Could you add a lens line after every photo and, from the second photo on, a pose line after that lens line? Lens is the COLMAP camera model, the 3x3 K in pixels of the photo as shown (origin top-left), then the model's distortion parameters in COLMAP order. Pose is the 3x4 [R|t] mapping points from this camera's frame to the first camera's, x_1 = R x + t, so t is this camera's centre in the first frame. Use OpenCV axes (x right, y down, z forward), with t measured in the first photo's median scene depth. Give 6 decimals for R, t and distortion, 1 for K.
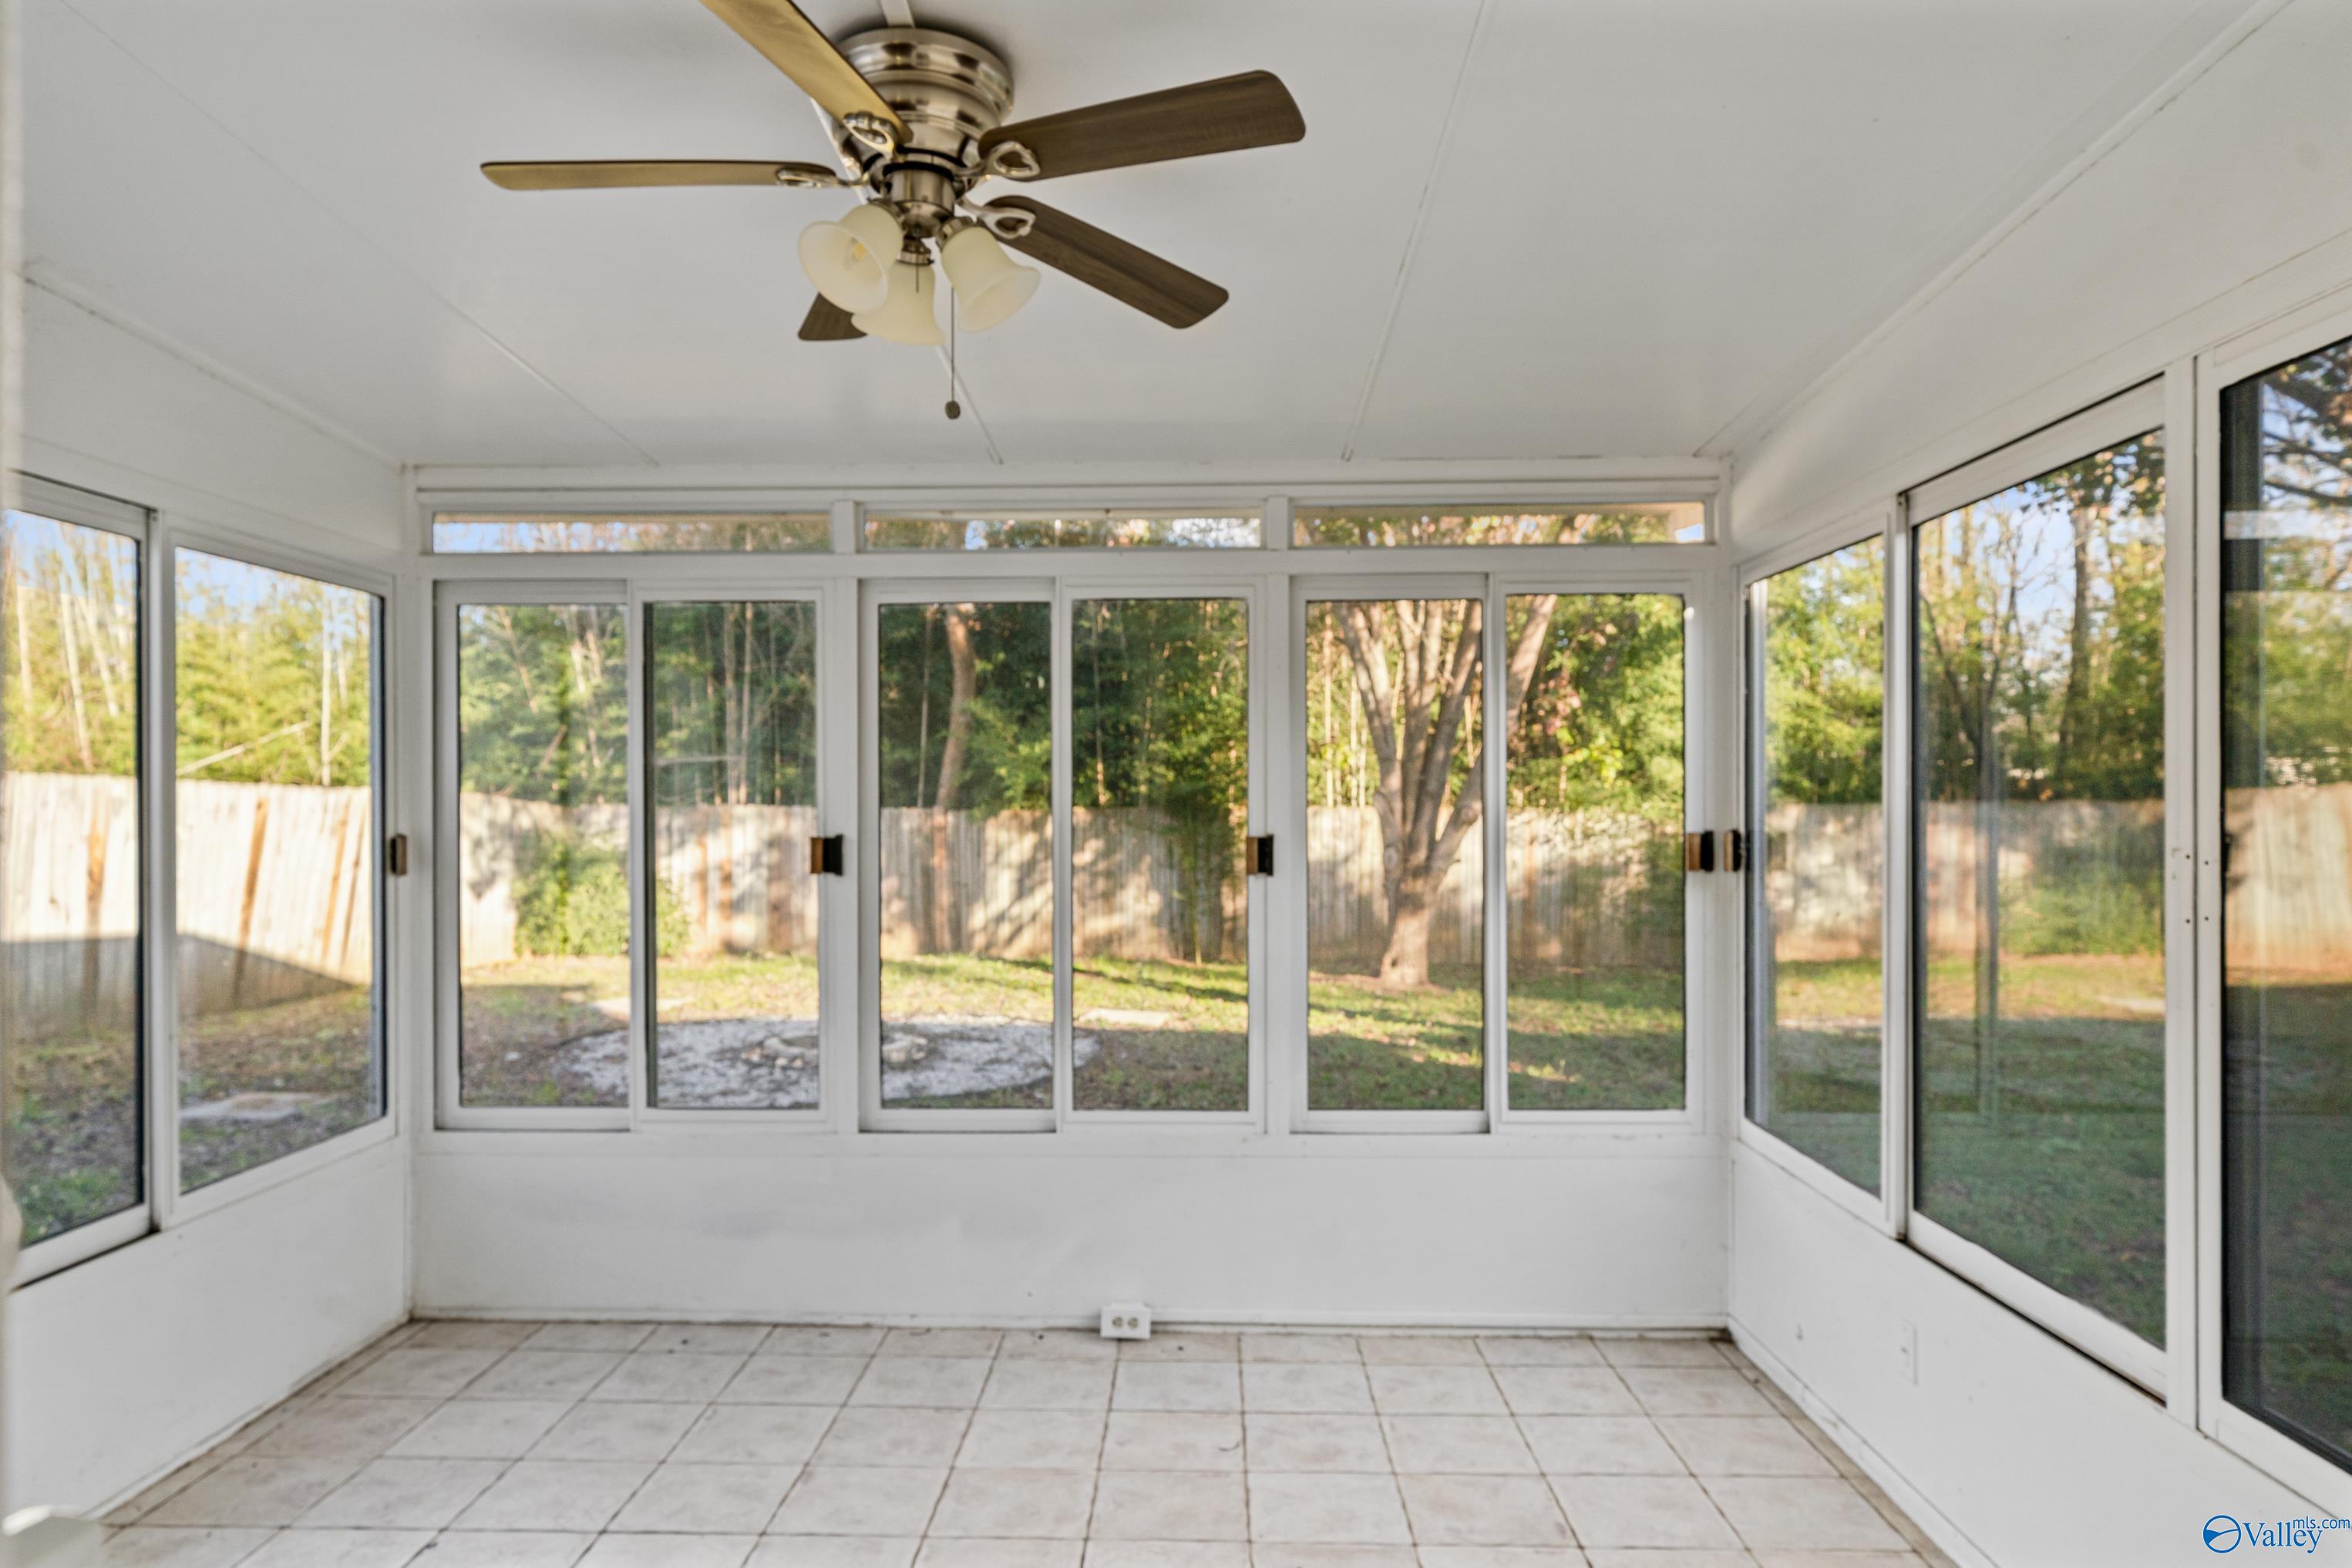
lens RADIAL K [[1494.5, 0, 1176.0], [0, 1494.5, 784.0], [0, 0, 1]] dist [-0.004307, -0.000071]
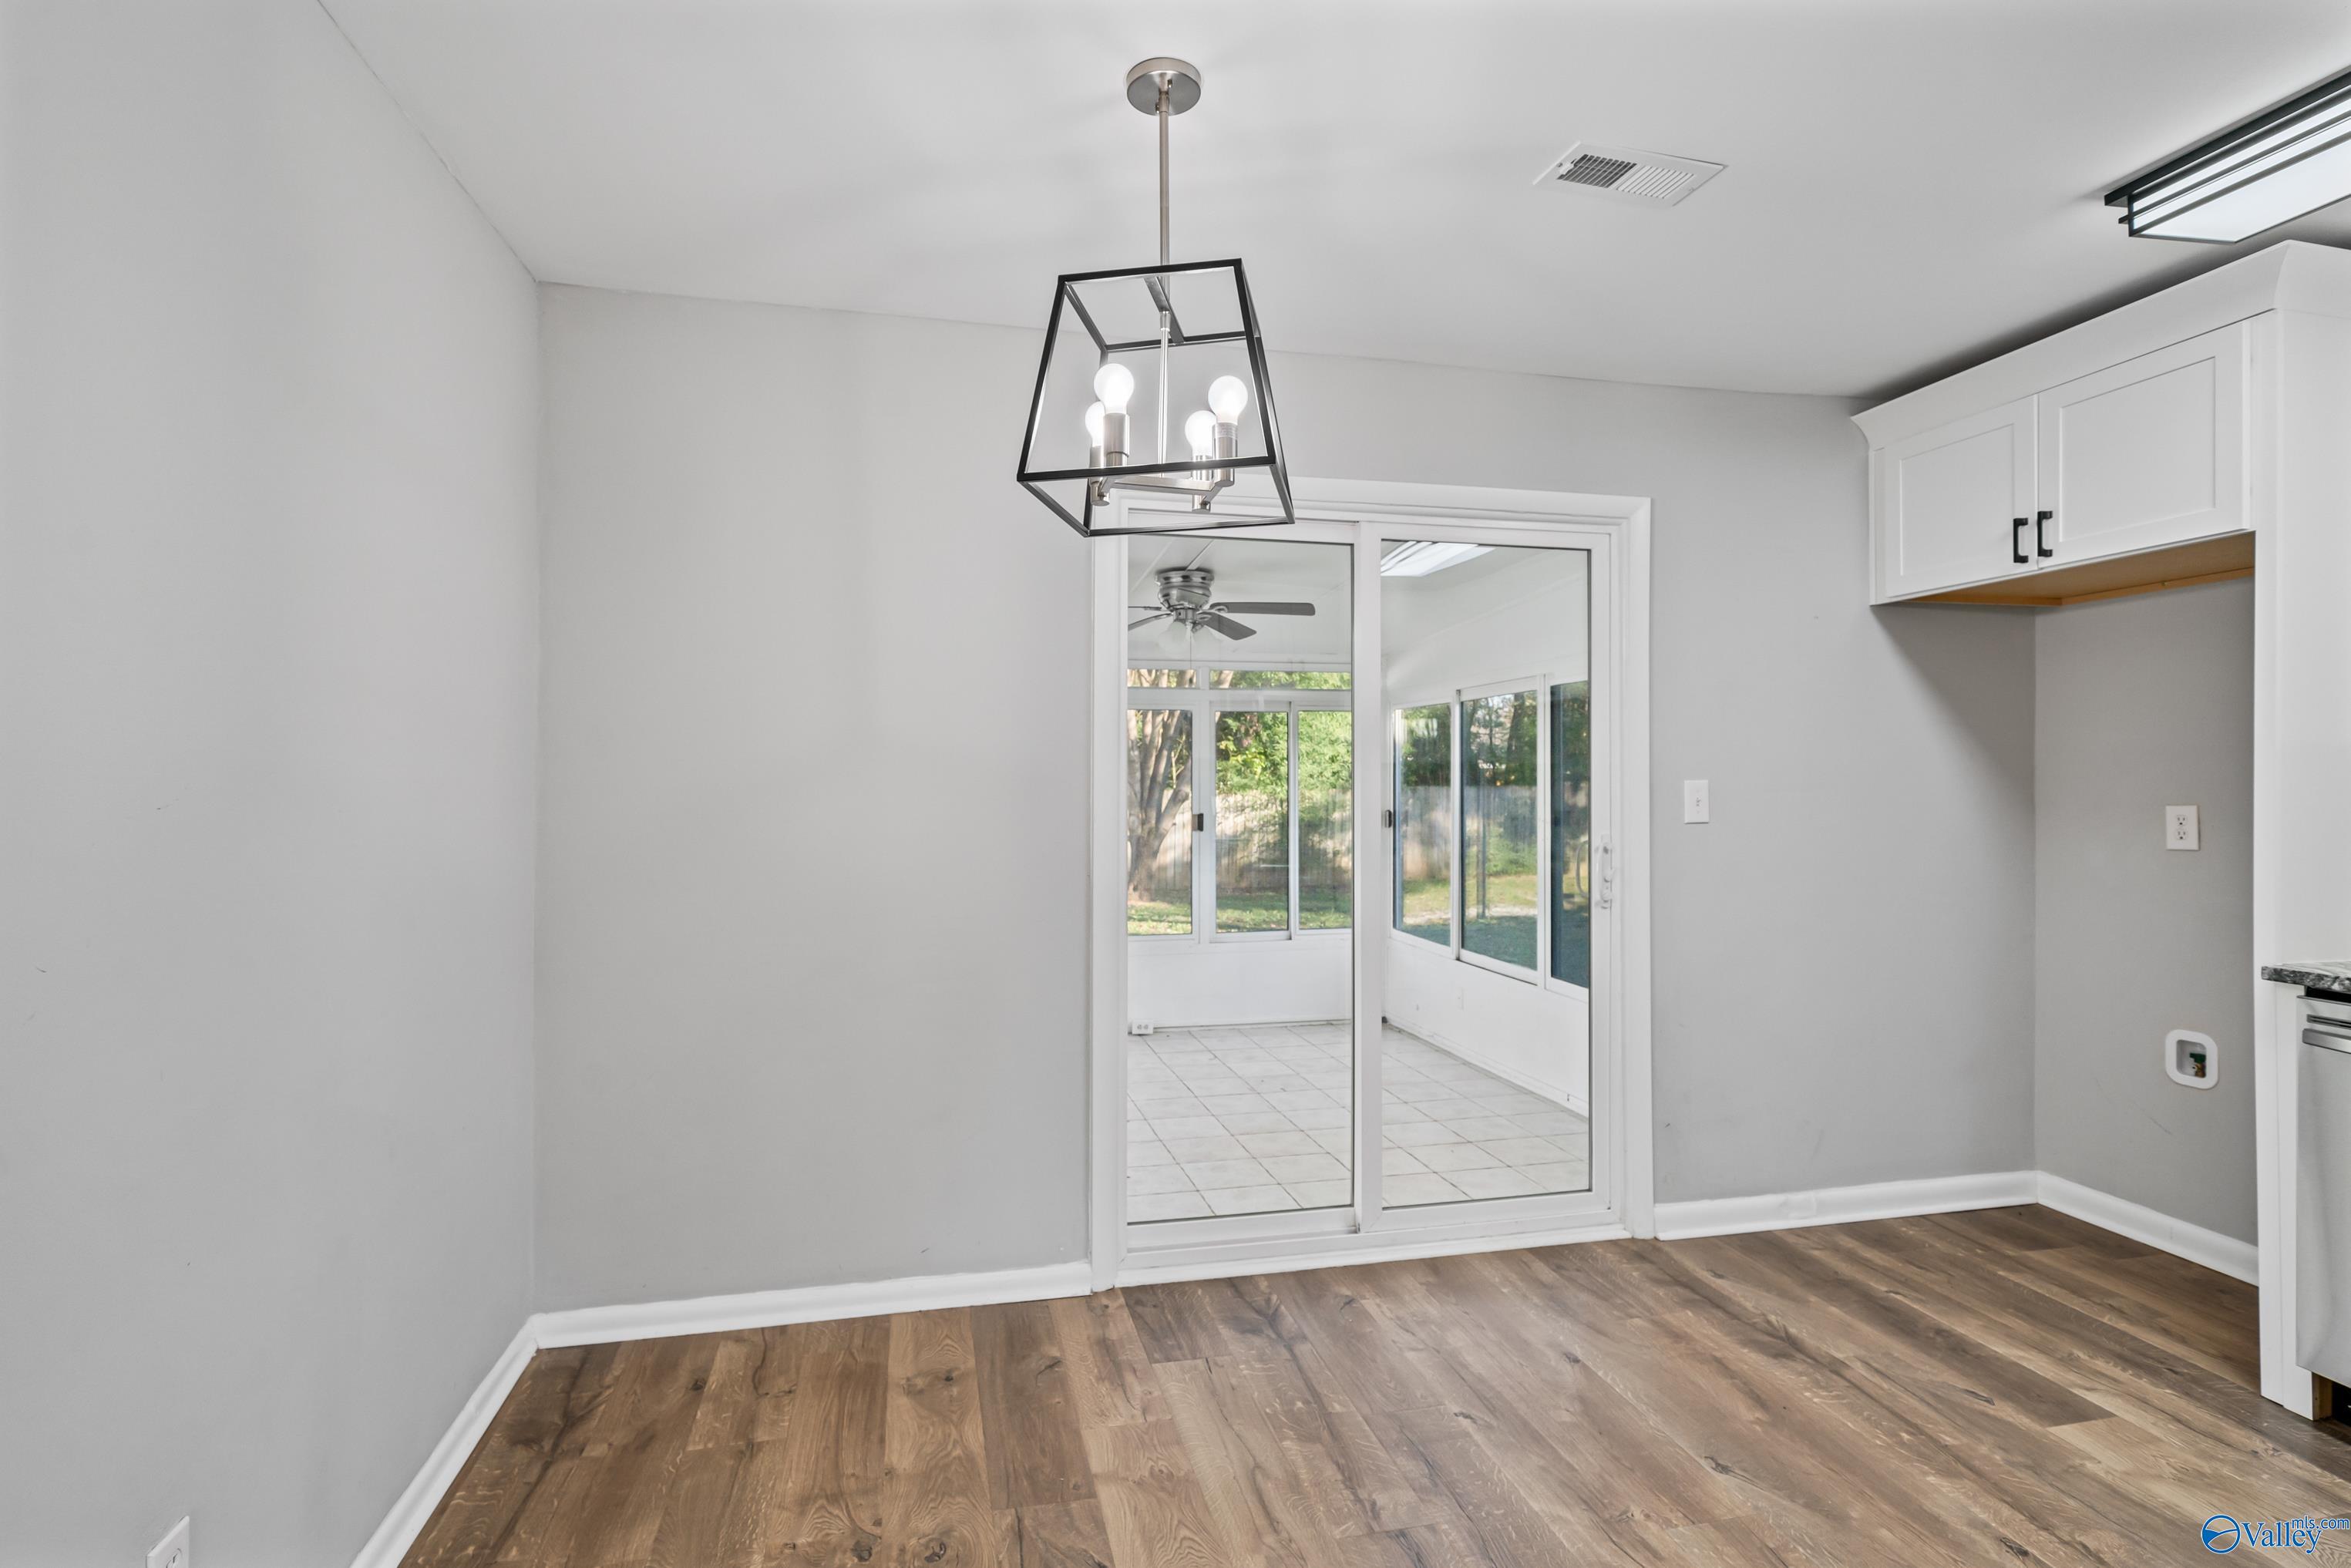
lens RADIAL K [[1121.0, 0, 1175.5], [0, 1121.0, 784.0], [0, 0, 1]] dist [0.000517, 0.000007]
pose [[0.969883, -0.005928, 0.243500, -0.122416], [0.002552, 0.999896, 0.014177, -0.011883], [-0.243558, -0.013129, 0.969797, -0.206805]]
